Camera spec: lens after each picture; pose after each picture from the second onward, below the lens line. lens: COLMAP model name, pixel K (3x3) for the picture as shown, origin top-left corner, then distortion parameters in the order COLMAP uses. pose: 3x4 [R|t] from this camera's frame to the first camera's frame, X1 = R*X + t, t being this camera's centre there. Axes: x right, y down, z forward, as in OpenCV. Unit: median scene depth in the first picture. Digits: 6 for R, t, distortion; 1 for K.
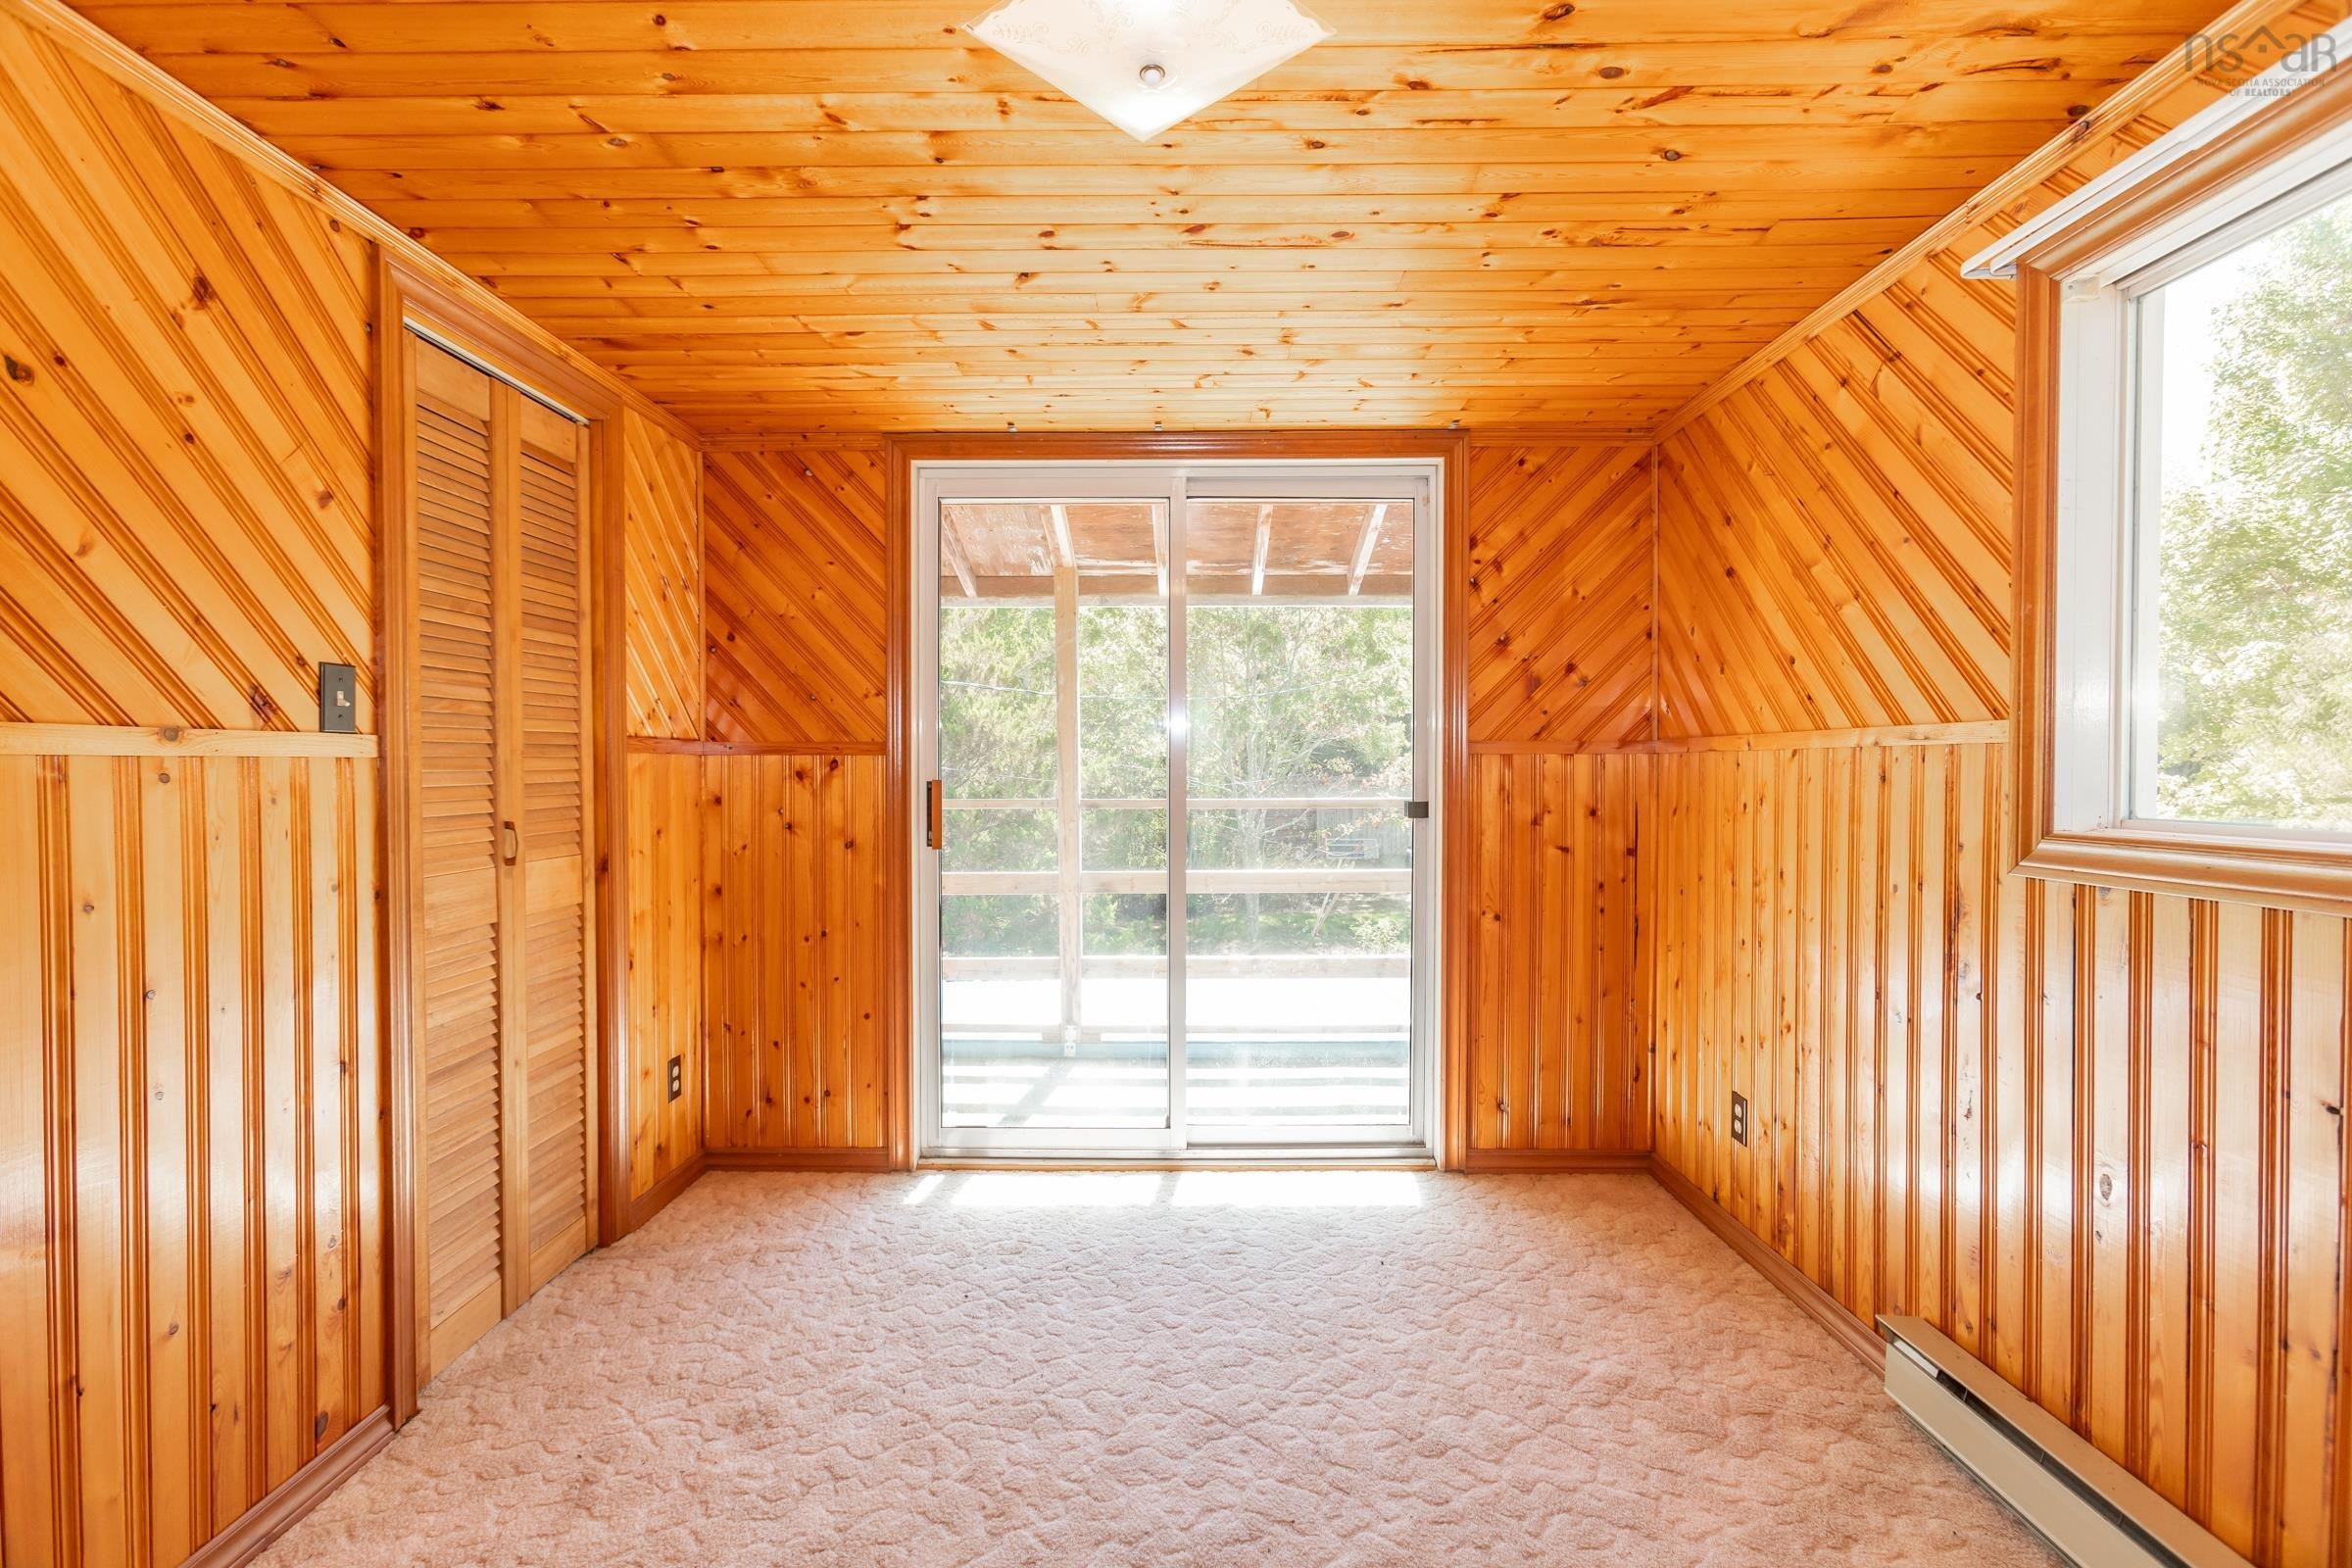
lens RADIAL K [[1052.8, 0, 1169.0], [0, 1052.8, 782.1], [0, 0, 1]] dist [-0.012044, 0.007802]
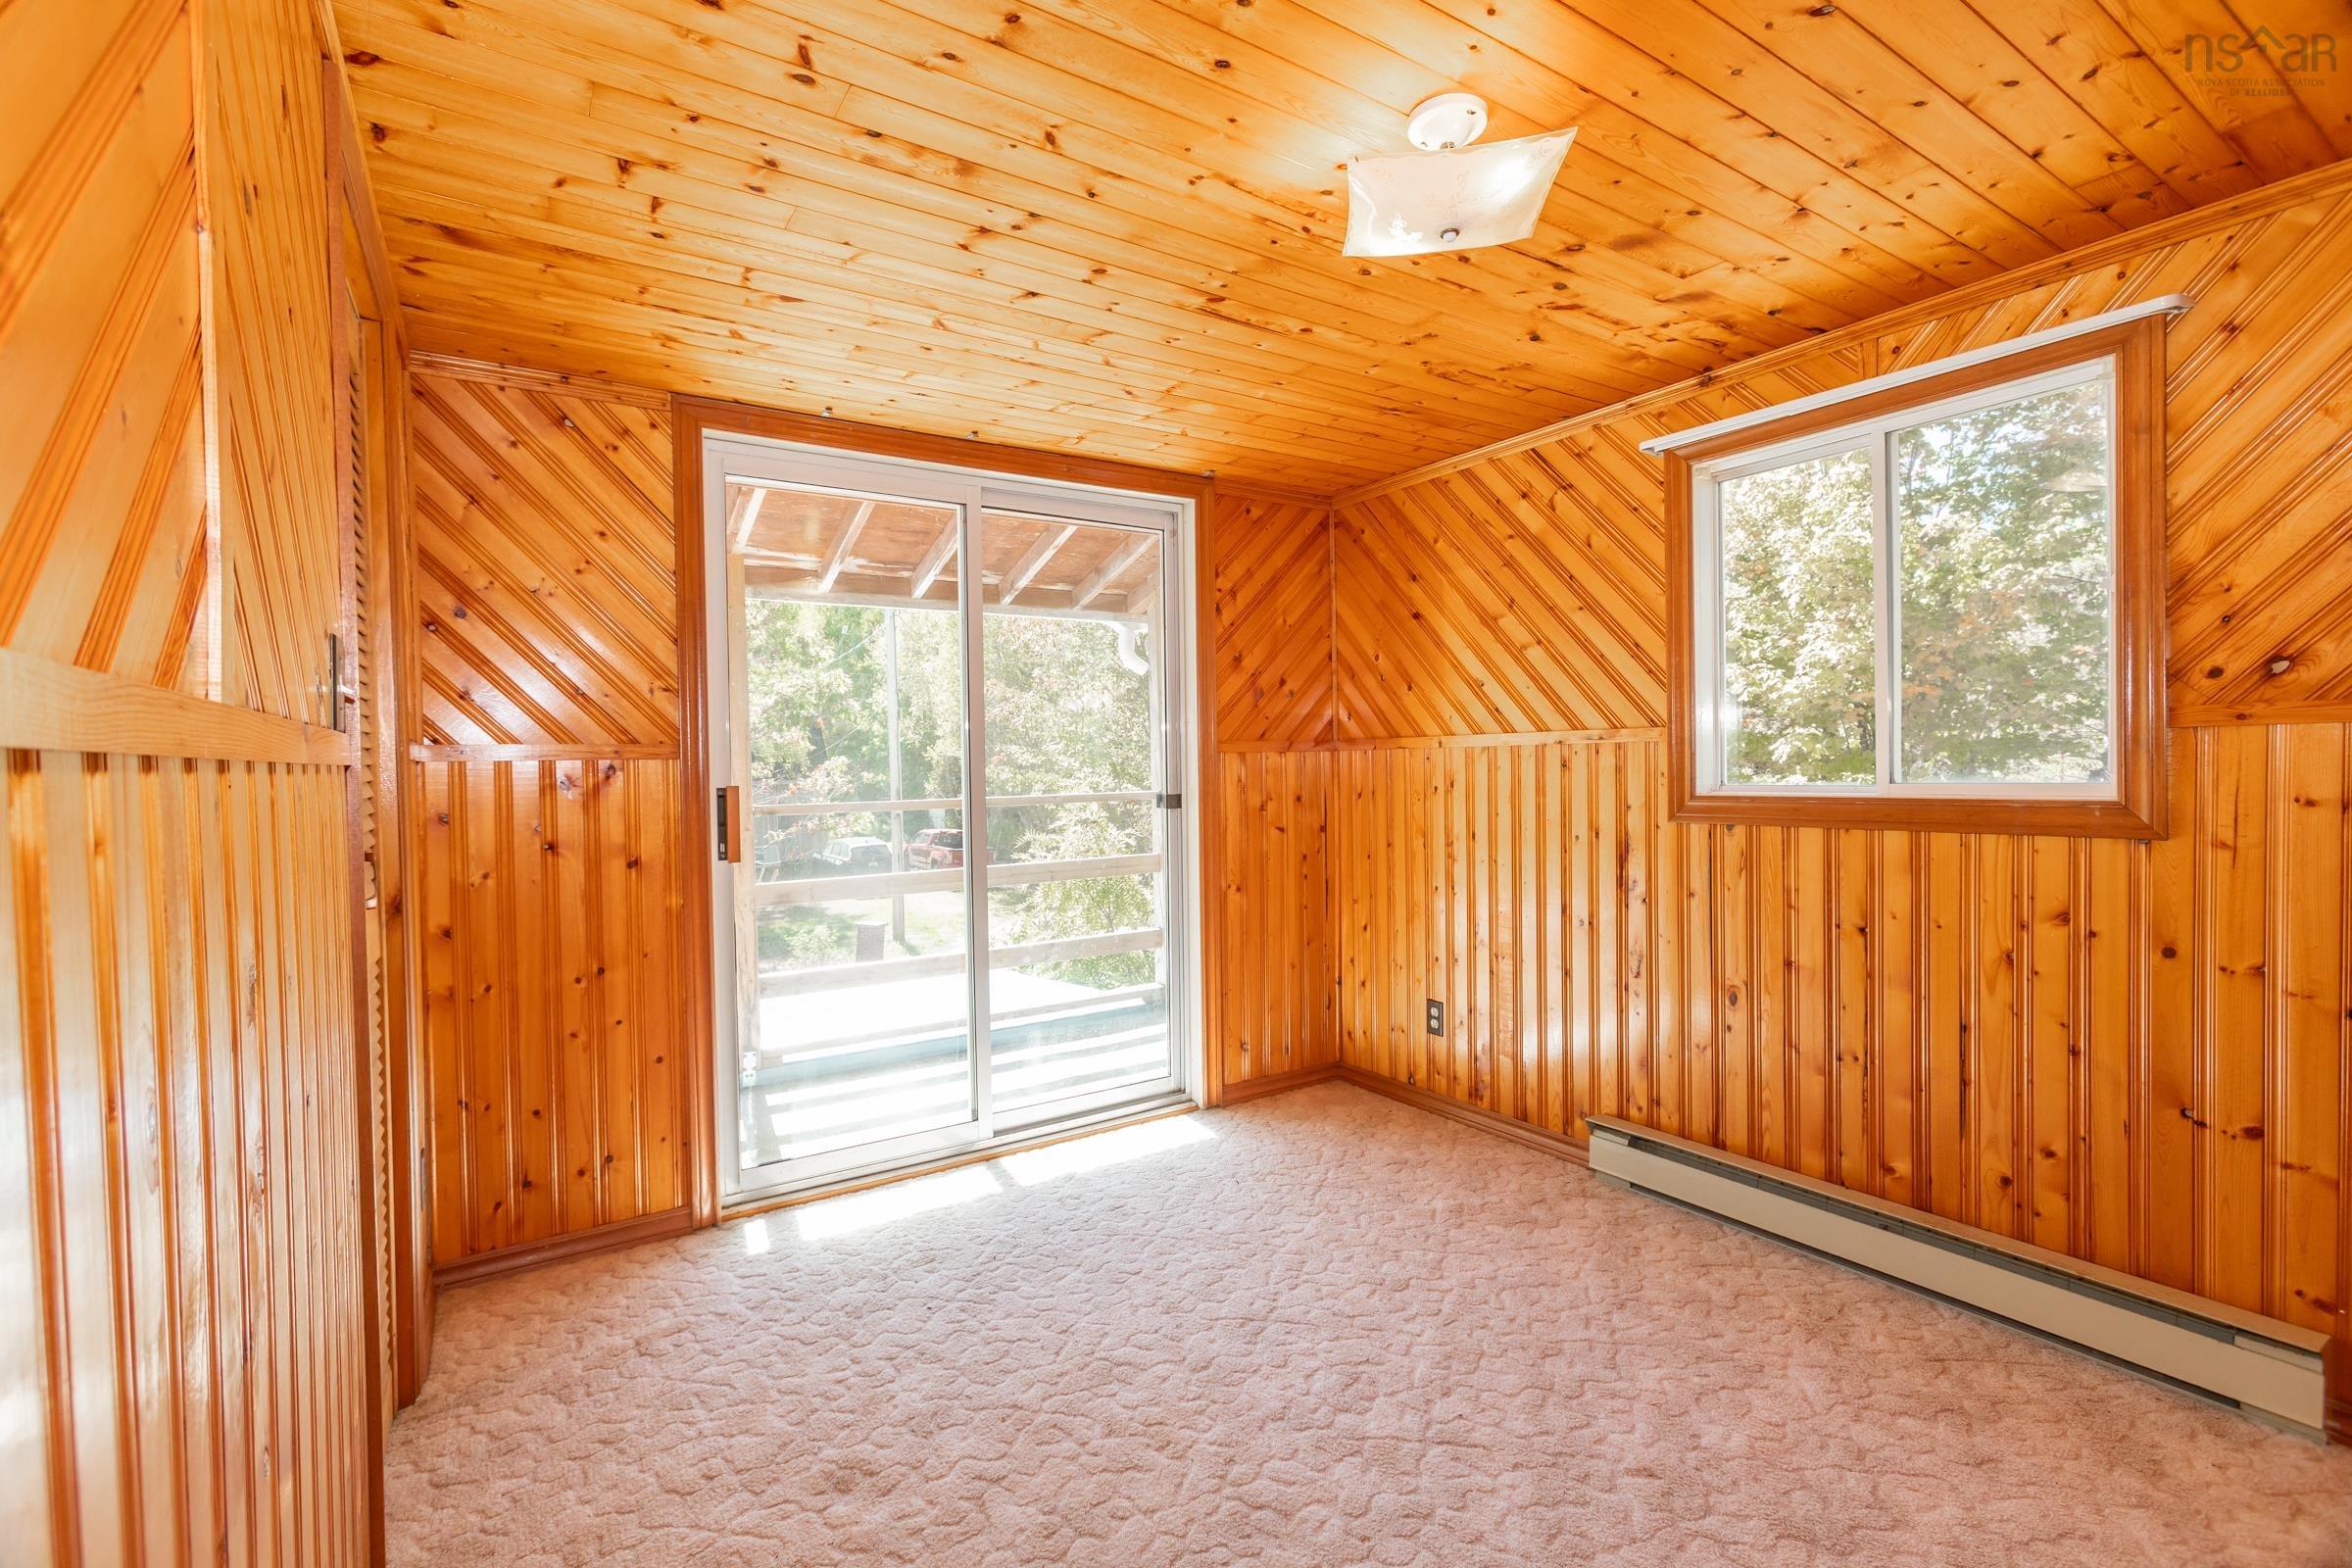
lens RADIAL K [[1052.8, 0, 1188.5], [0, 1052.8, 781.3], [0, 0, 1]] dist [-0.012044, 0.007802]
pose [[0.828943, -0.023116, 0.558855, -0.408406], [0.024848, 0.999681, 0.004494, -0.000466], [-0.558780, 0.010161, 0.829253, 0.035278]]
